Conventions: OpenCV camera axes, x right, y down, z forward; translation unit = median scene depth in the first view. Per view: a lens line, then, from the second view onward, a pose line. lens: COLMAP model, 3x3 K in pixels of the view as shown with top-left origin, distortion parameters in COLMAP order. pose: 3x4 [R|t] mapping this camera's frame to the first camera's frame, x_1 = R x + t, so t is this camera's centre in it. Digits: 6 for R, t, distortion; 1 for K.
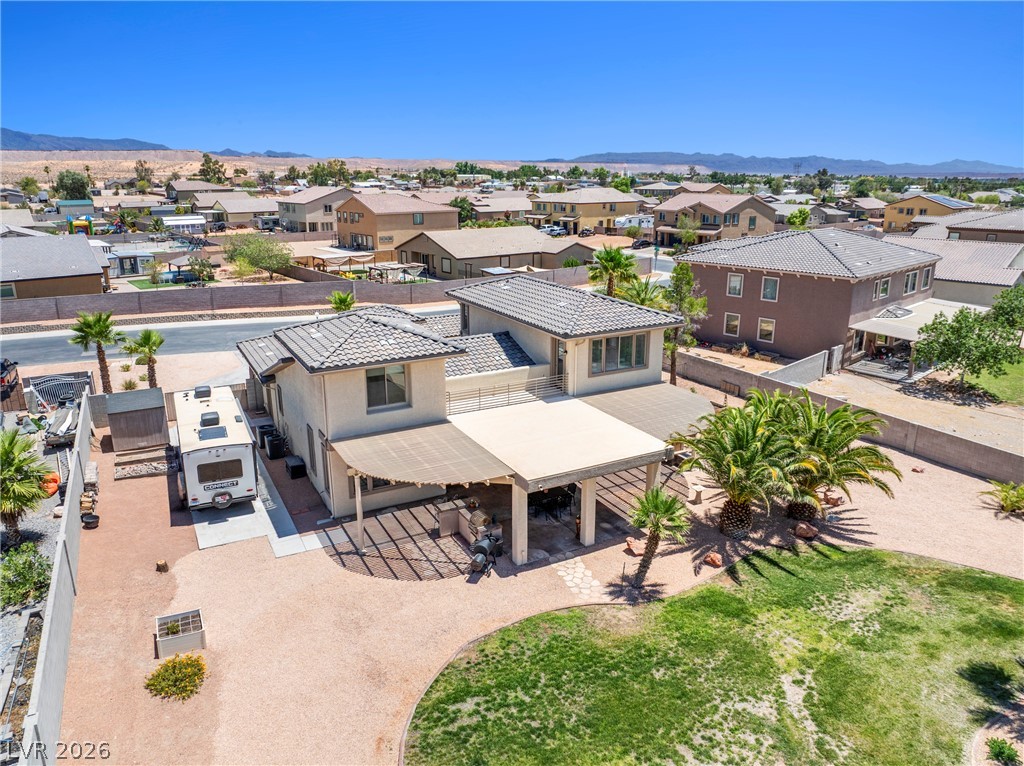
lens RADIAL K [[719.1, 0, 515.4], [0, 719.1, 382.5], [0, 0, 1]] dist [-0.032376, -0.010640]
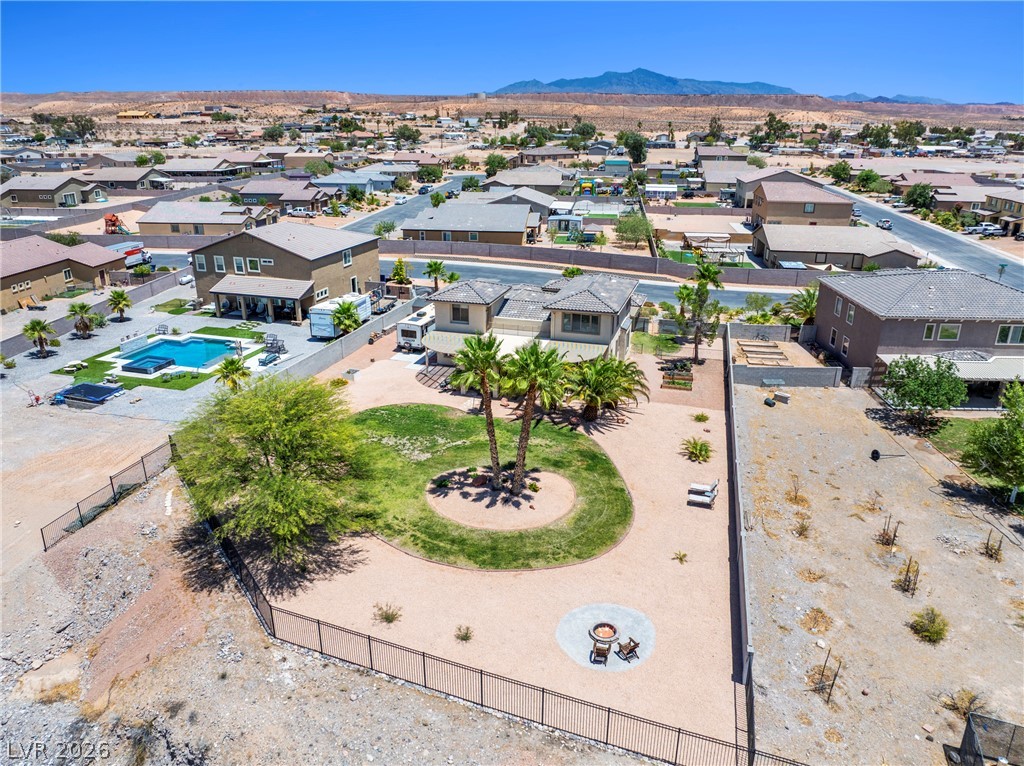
lens RADIAL K [[719.1, 0, 515.4], [0, 719.1, 382.5], [0, 0, 1]] dist [-0.032376, -0.010640]
pose [[0.708159, 0.250133, -0.660260, 1.356073], [-0.202764, 0.967799, 0.149168, -0.141233], [0.676312, 0.028242, 0.736074, -0.515762]]
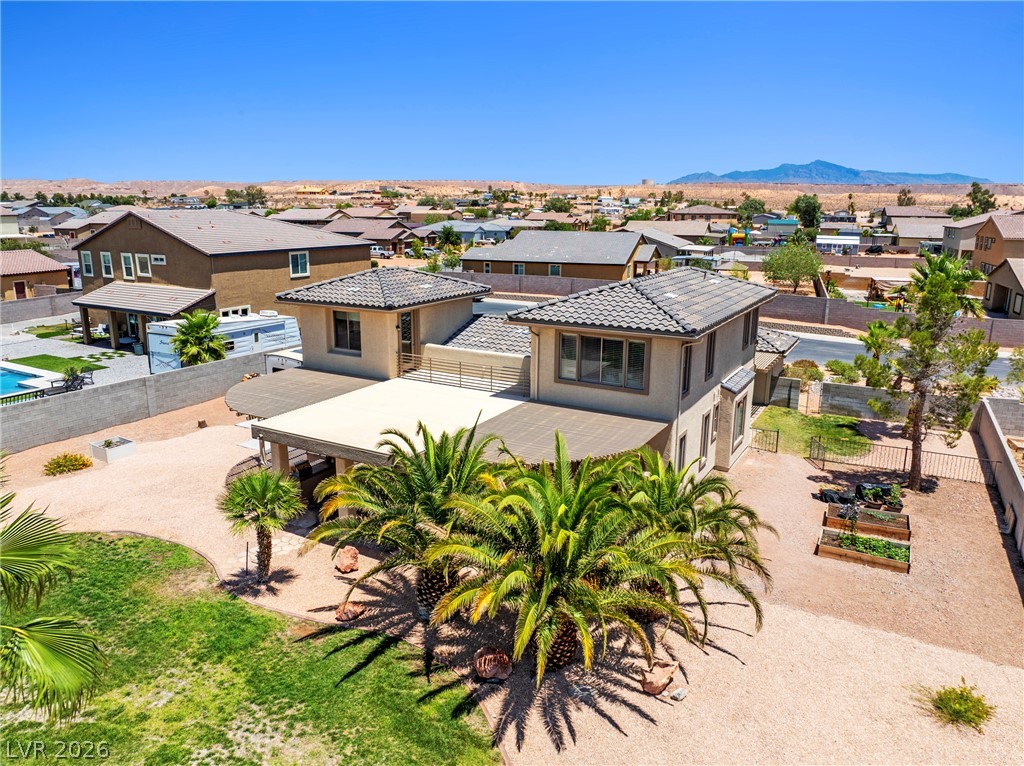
lens RADIAL K [[719.1, 0, 515.4], [0, 719.1, 382.5], [0, 0, 1]] dist [-0.032376, -0.010640]
pose [[0.530106, 0.206960, -0.822286, 0.724622], [-0.243930, 0.965983, 0.085872, -0.063179], [0.812087, 0.155060, 0.562558, 0.549029]]
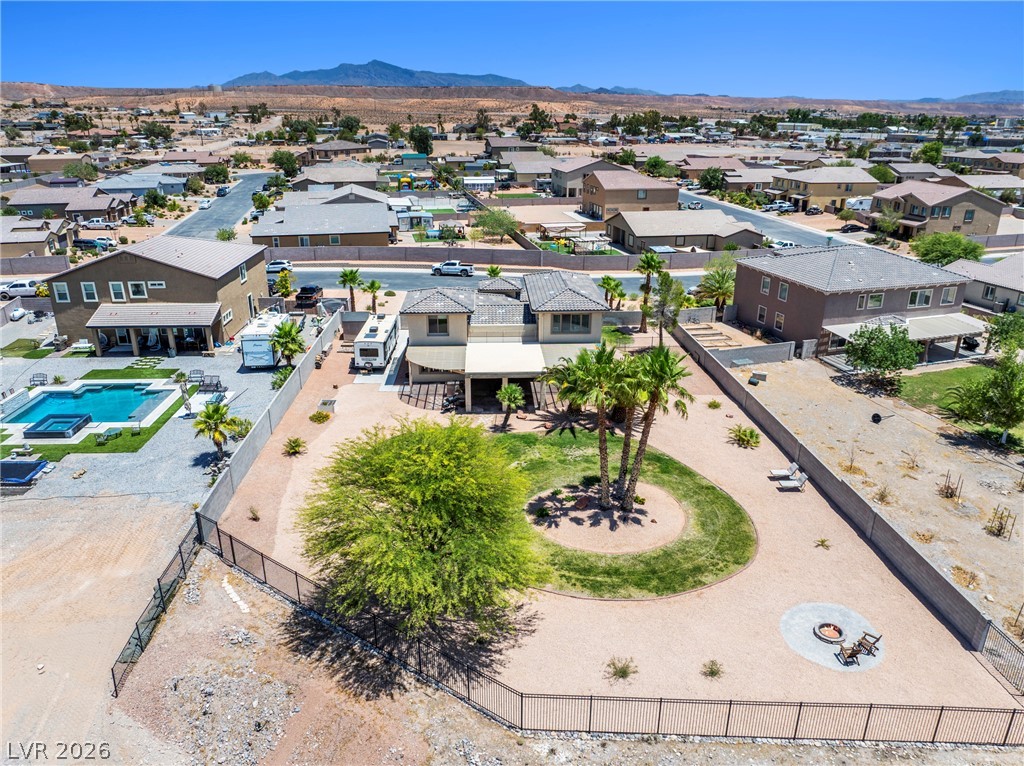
lens RADIAL K [[721.6, 0, 515.3], [0, 721.6, 379.5], [0, 0, 1]] dist [-0.050547, 0.022637]
pose [[0.901441, 0.157334, -0.403298, 0.808765], [-0.126590, 0.986699, 0.101979, -0.071150], [0.413979, -0.040875, 0.909368, -0.757189]]
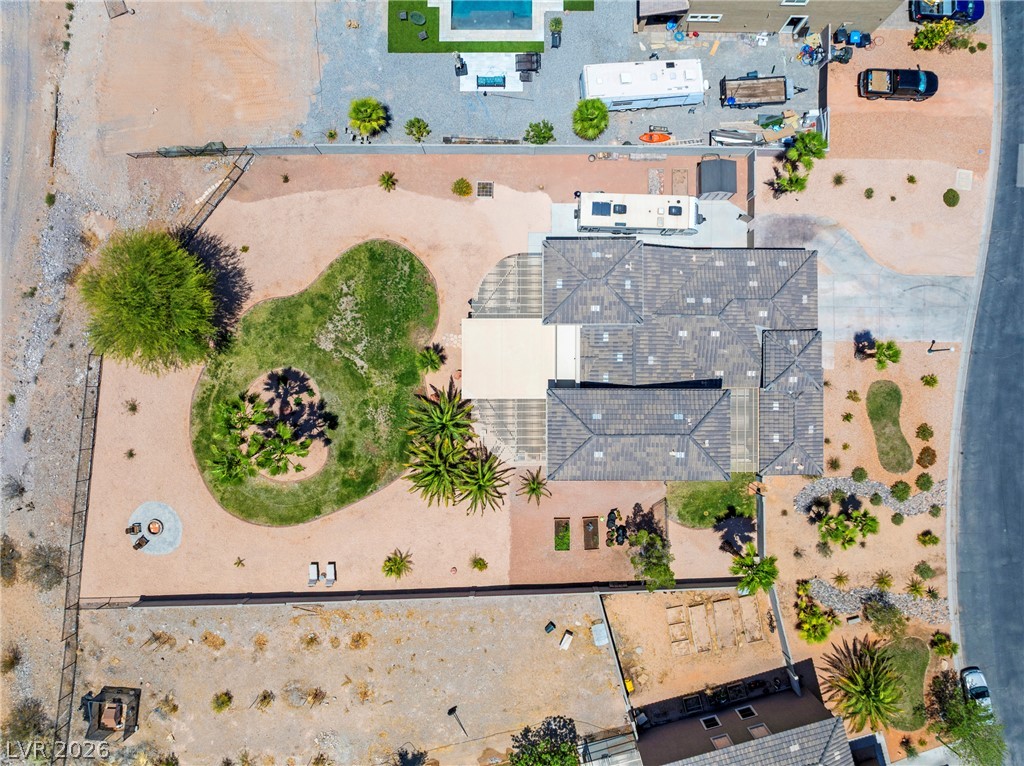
lens RADIAL K [[721.6, 0, 515.3], [0, 721.6, 379.5], [0, 0, 1]] dist [-0.050547, 0.022637]
pose [[-0.473623, 0.880717, -0.004370, 0.088365], [-0.244974, -0.126970, 0.961180, -1.622688], [0.845972, 0.456308, 0.275889, 0.438192]]
